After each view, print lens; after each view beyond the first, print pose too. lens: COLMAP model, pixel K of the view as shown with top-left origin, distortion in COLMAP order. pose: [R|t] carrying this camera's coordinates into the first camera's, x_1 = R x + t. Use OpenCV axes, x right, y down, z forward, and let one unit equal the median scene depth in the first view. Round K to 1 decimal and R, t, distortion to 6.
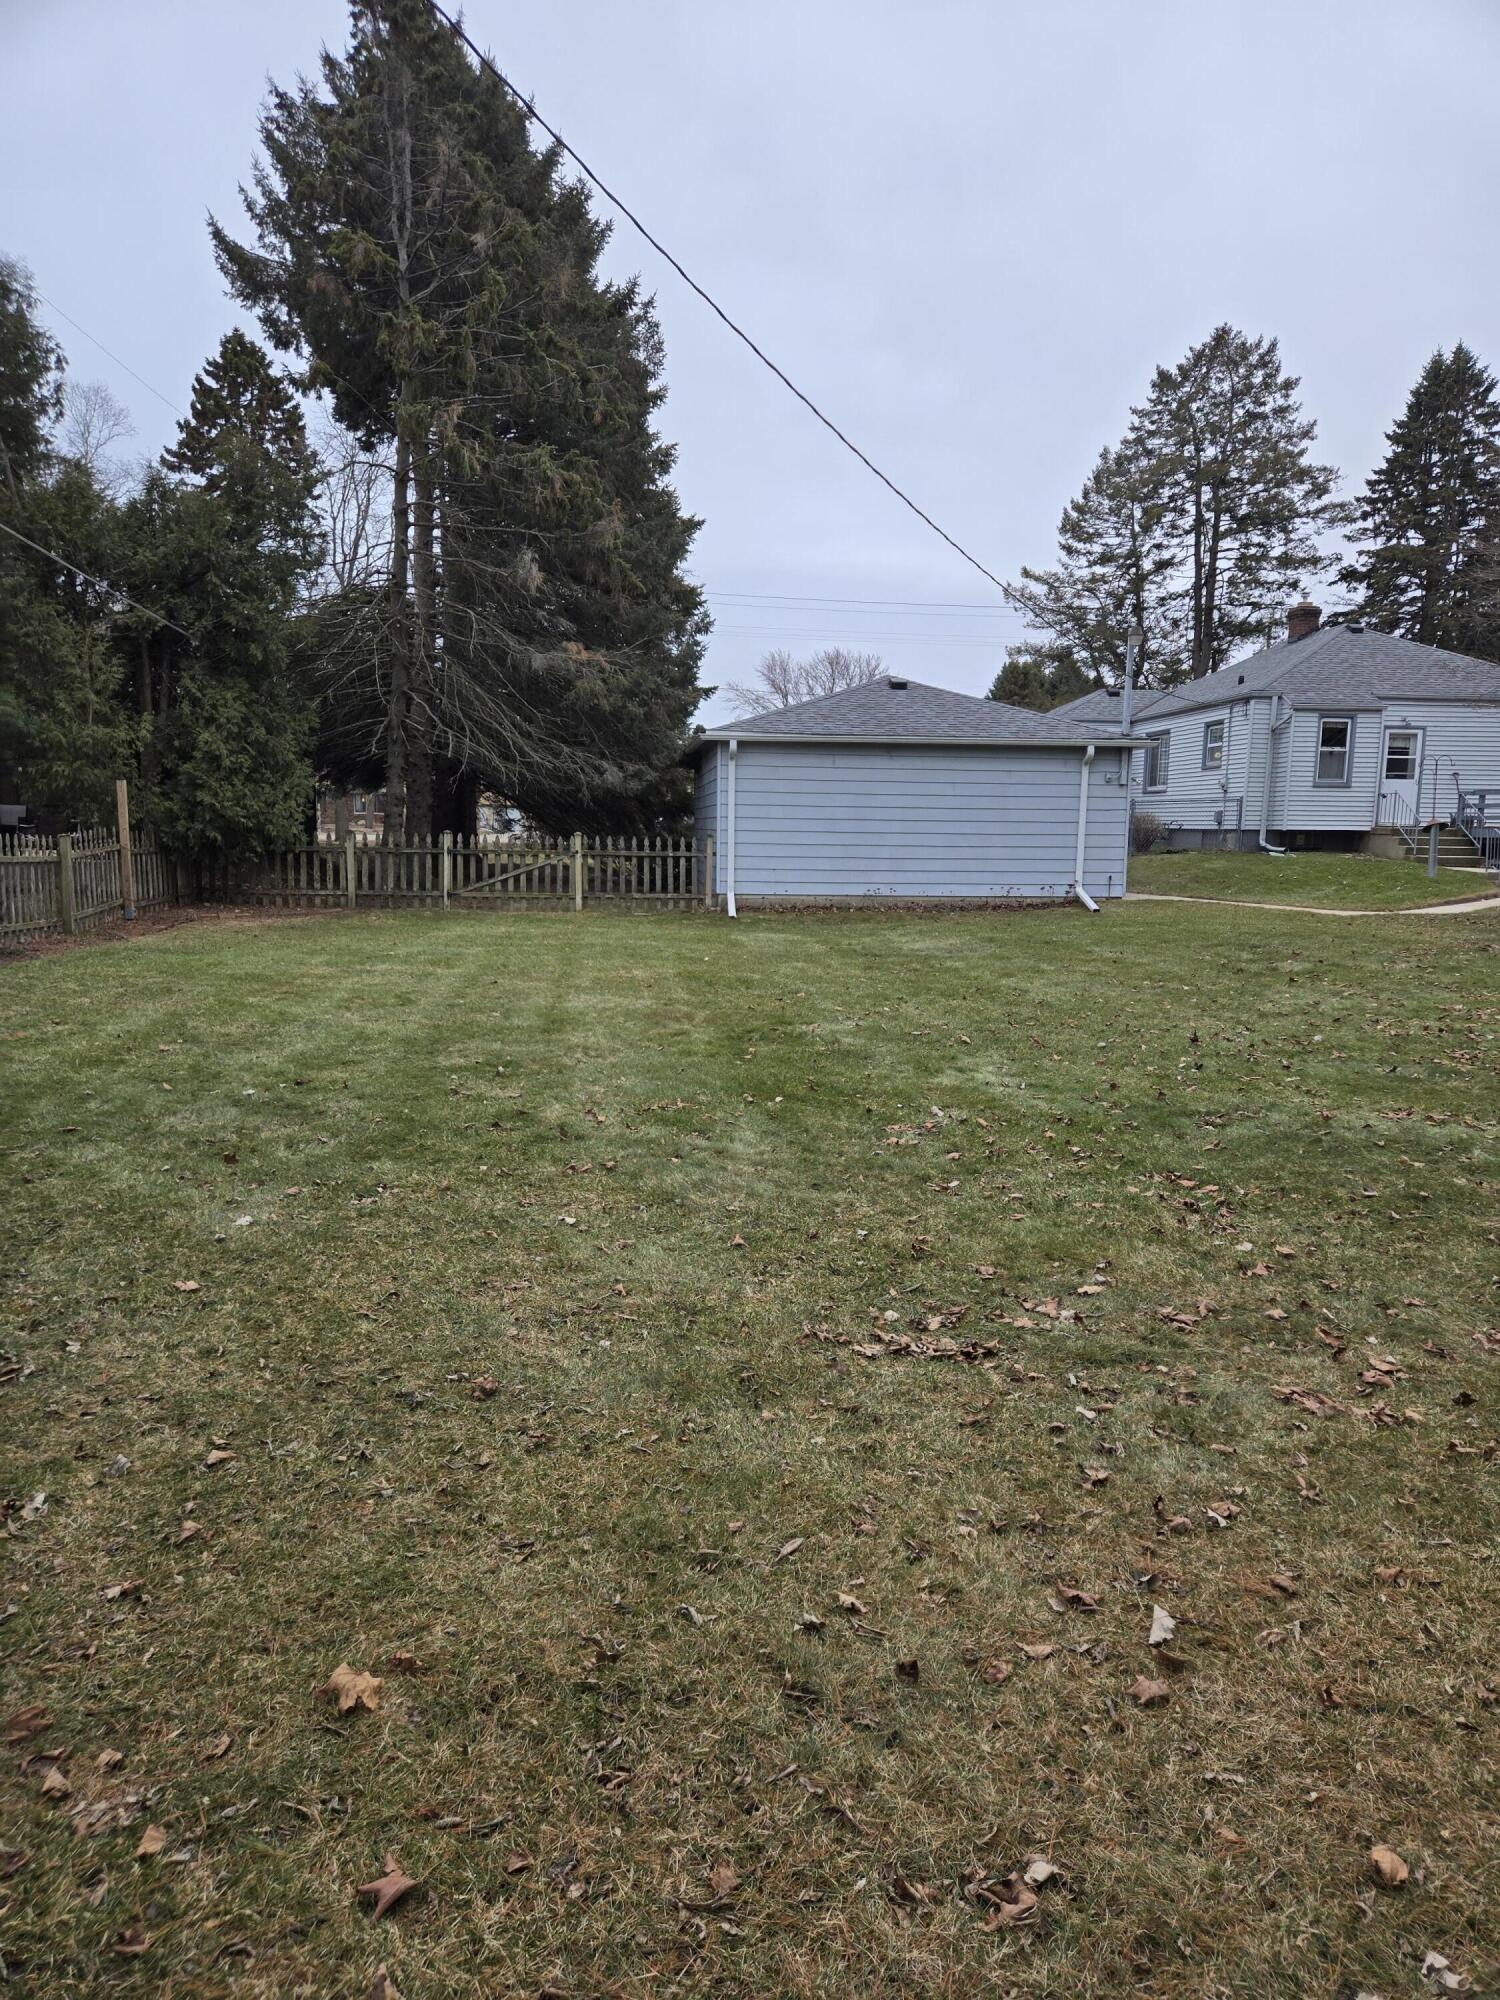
lens RADIAL K [[1343.1, 0, 749.8], [0, 1343.1, 1004.1], [0, 0, 1]] dist [0.088086, -0.075427]
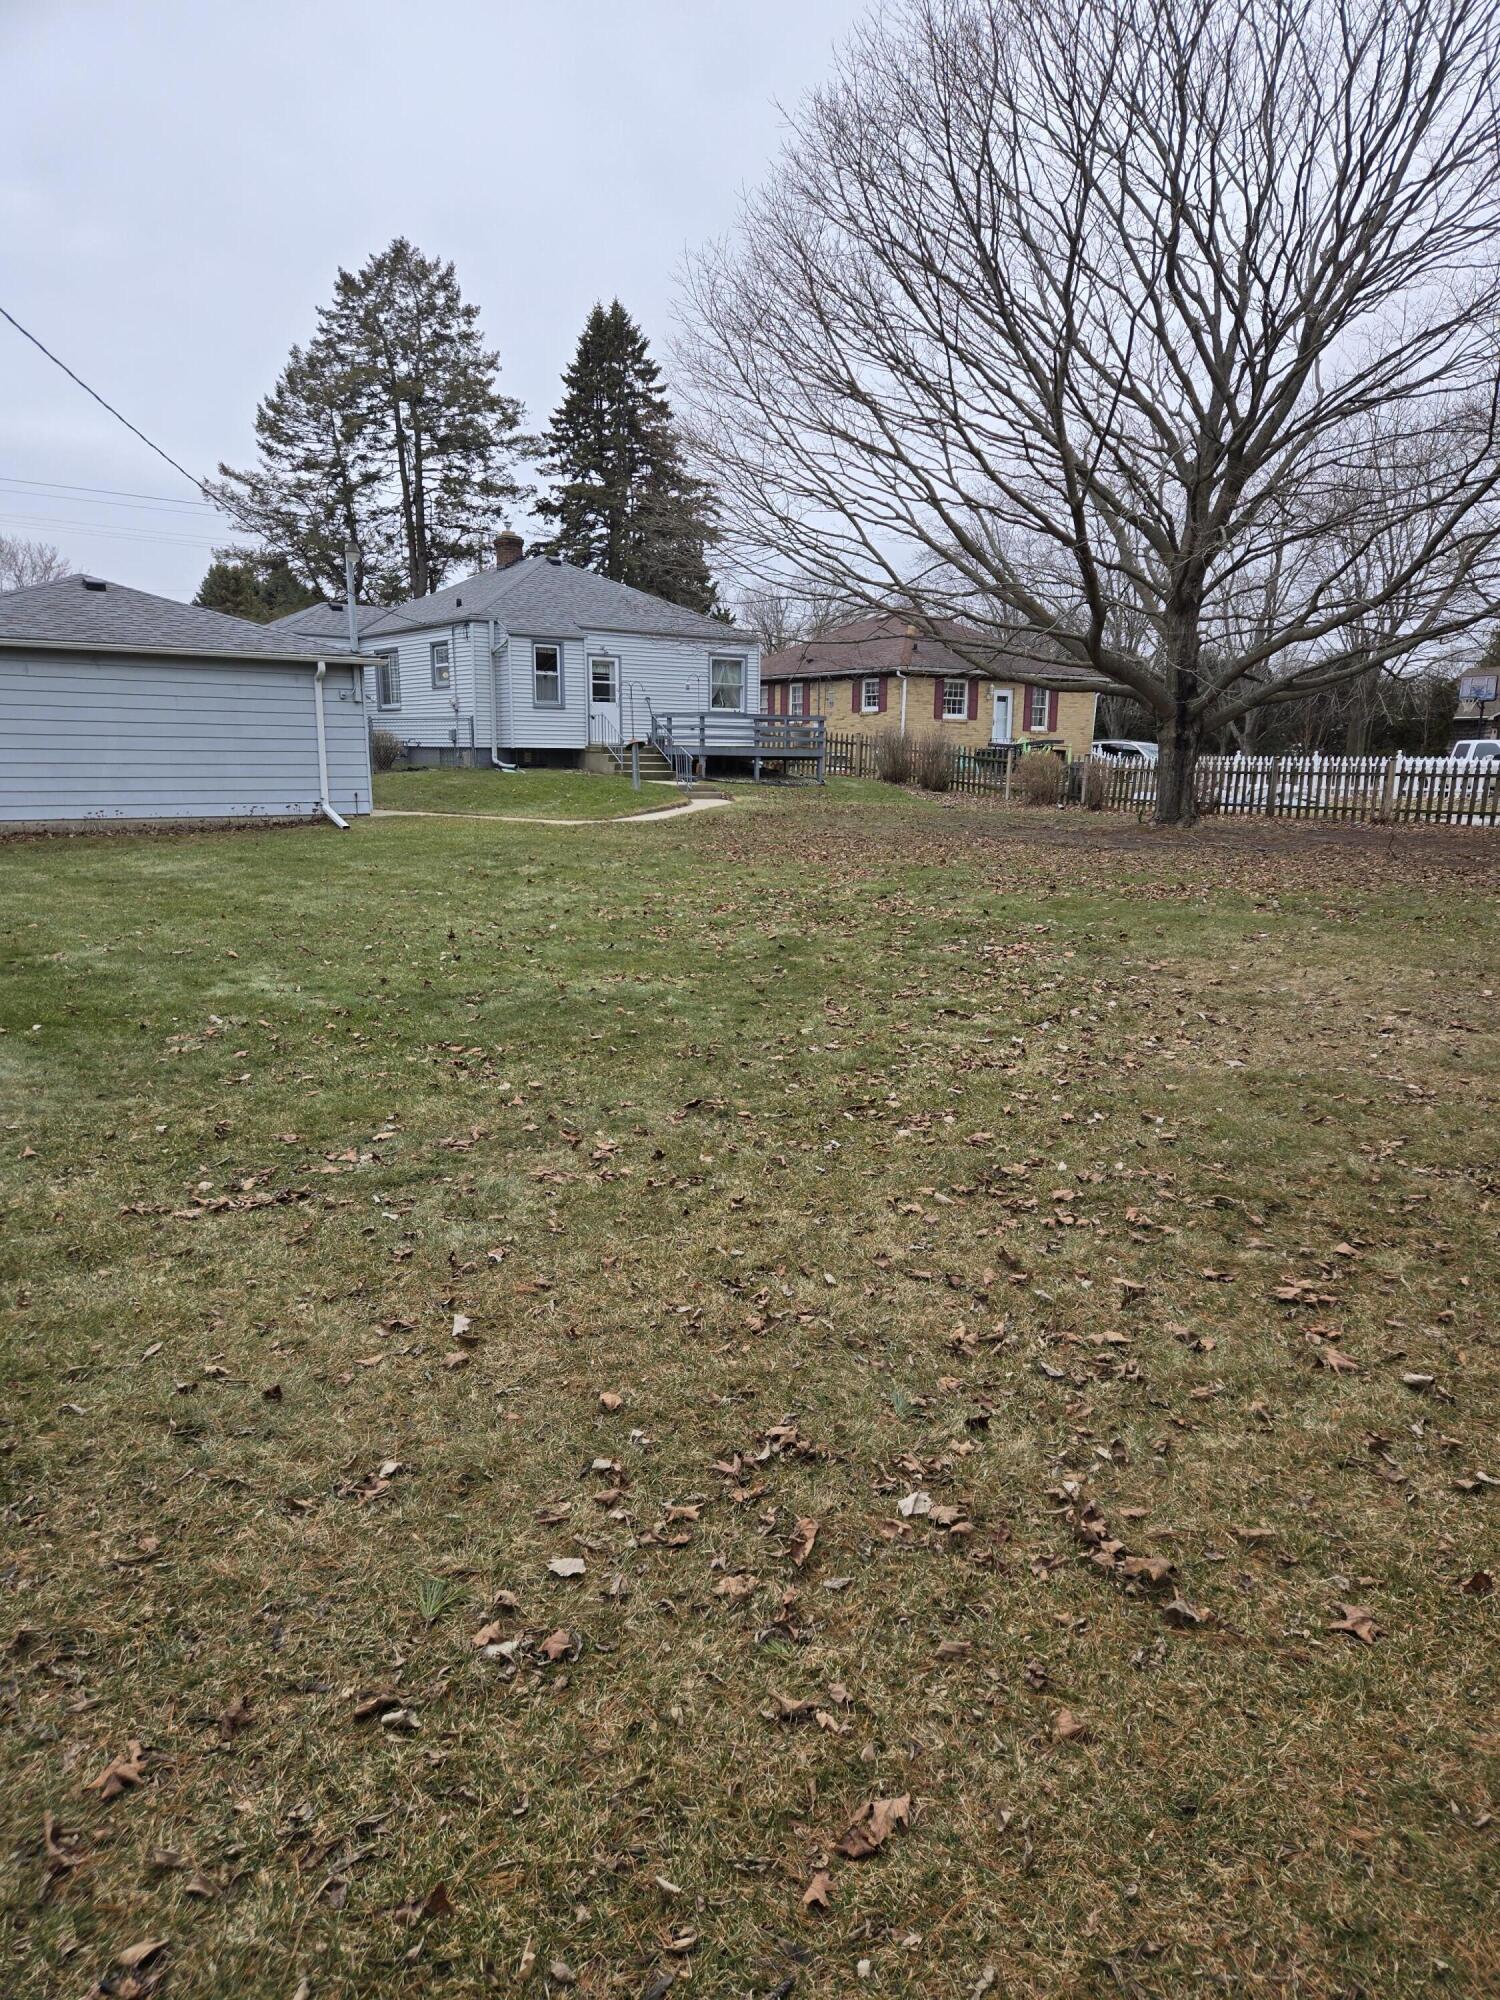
lens RADIAL K [[1343.1, 0, 772.0], [0, 1343.1, 1008.6], [0, 0, 1]] dist [0.088086, -0.075427]
pose [[0.849259, -0.109192, 0.516562, -0.008800], [0.077195, 0.993547, 0.083104, 0.004152], [-0.522302, -0.030701, 0.852208, -0.027091]]
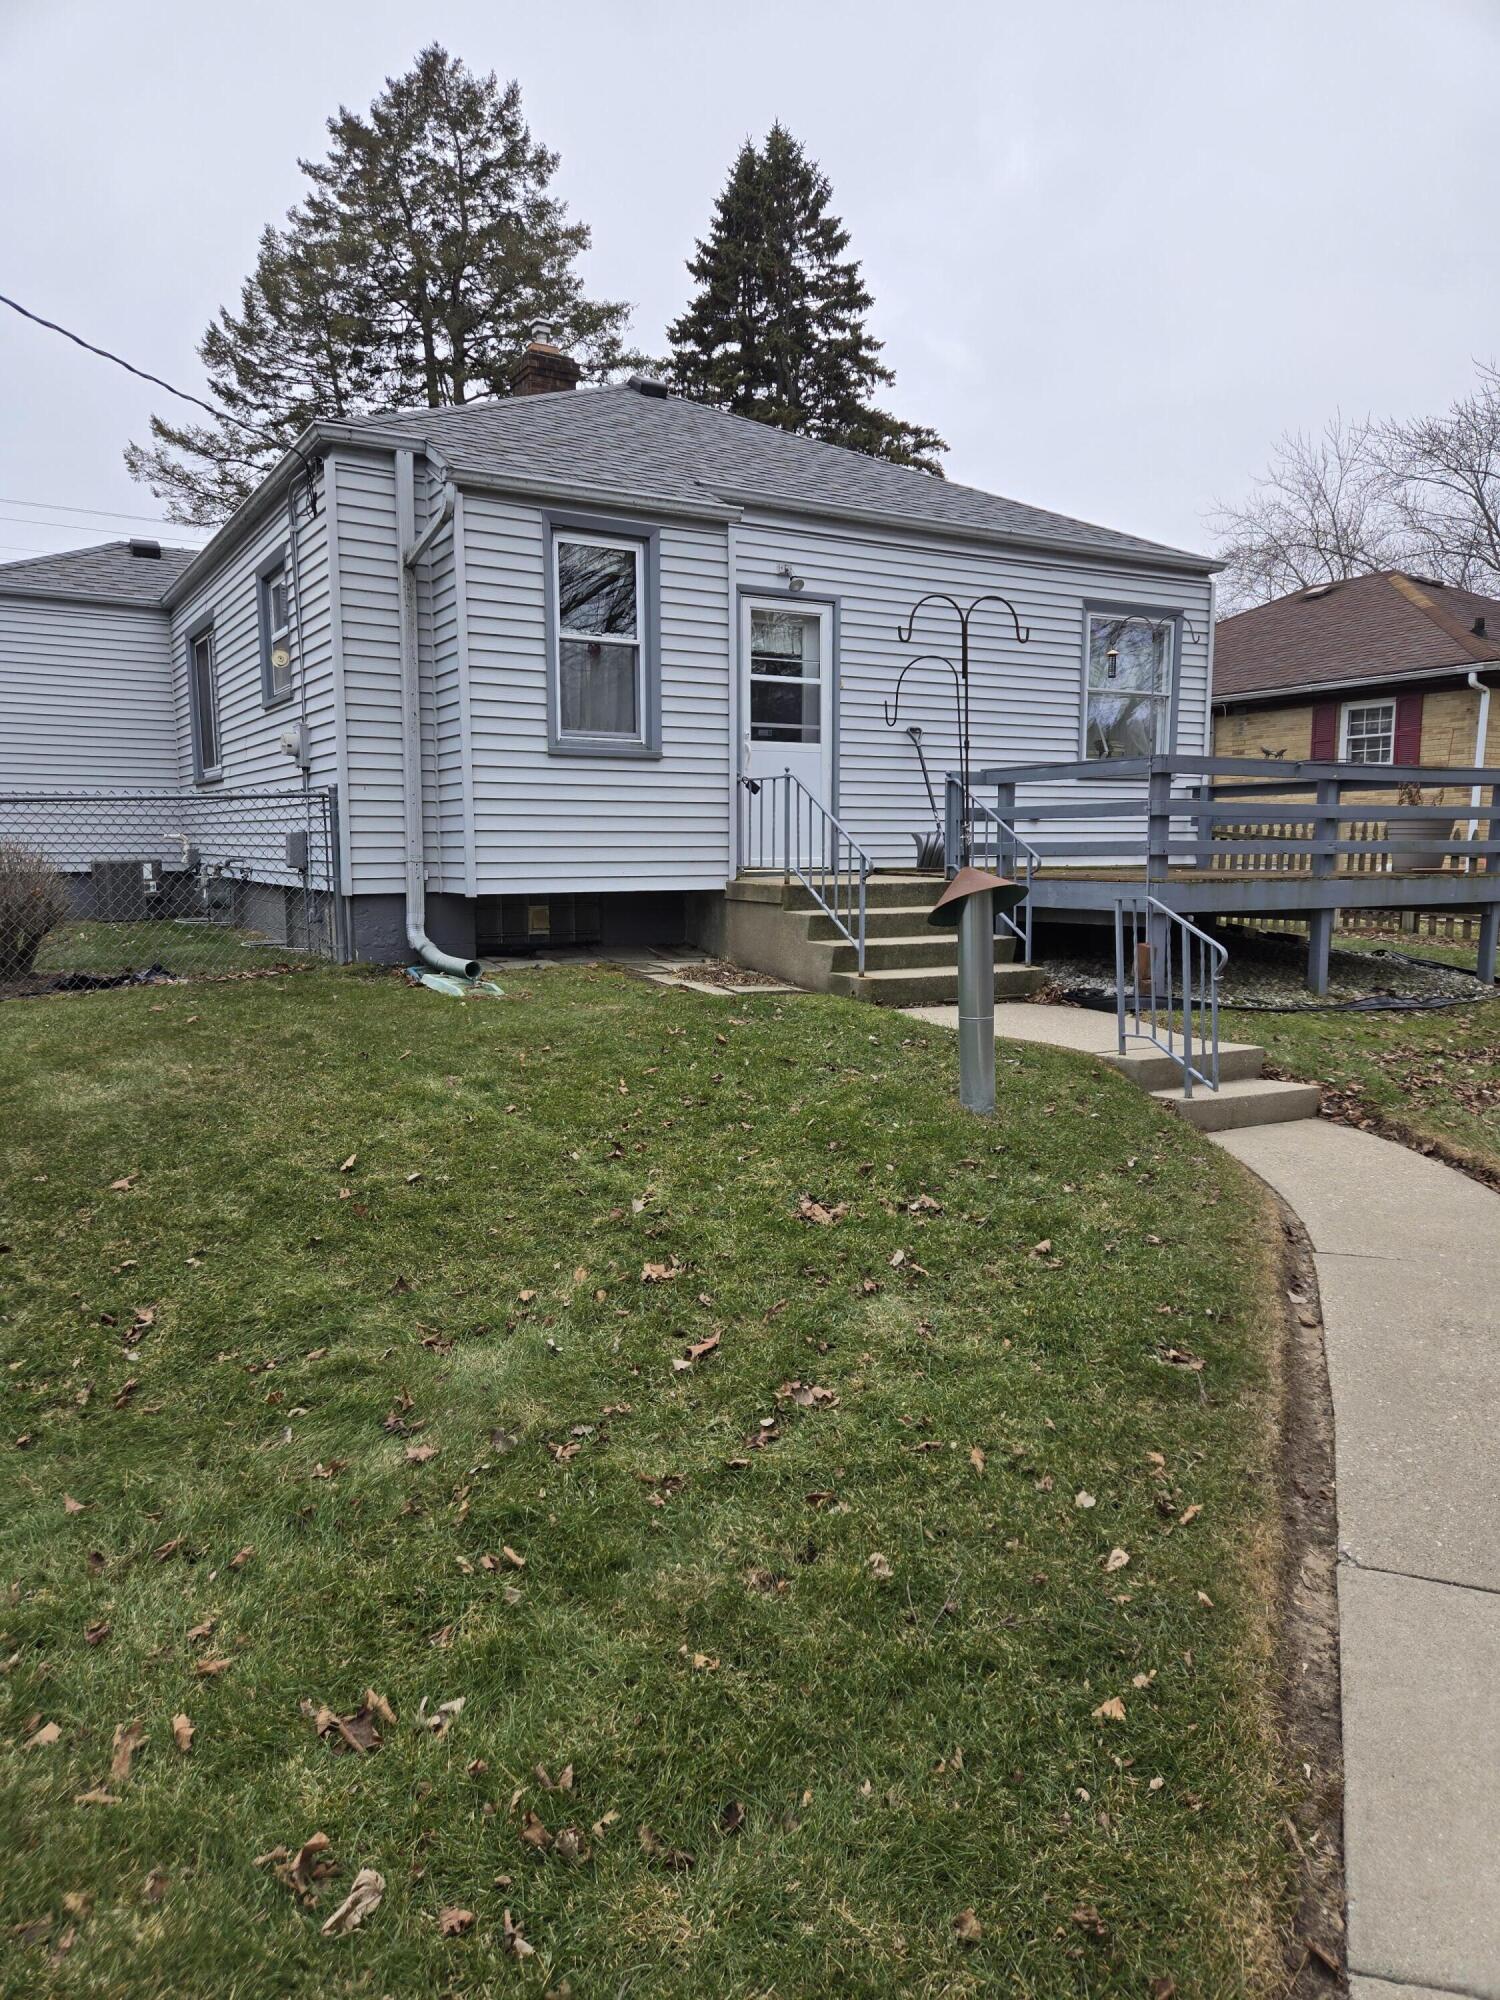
lens RADIAL K [[1343.1, 0, 766.2], [0, 1343.1, 996.0], [0, 0, 1]] dist [0.088086, -0.075427]
pose [[0.895207, -0.069682, 0.440169, 0.318640], [0.076571, 0.997062, 0.002113, -0.101918], [-0.439023, 0.031812, 0.897912, 0.704861]]
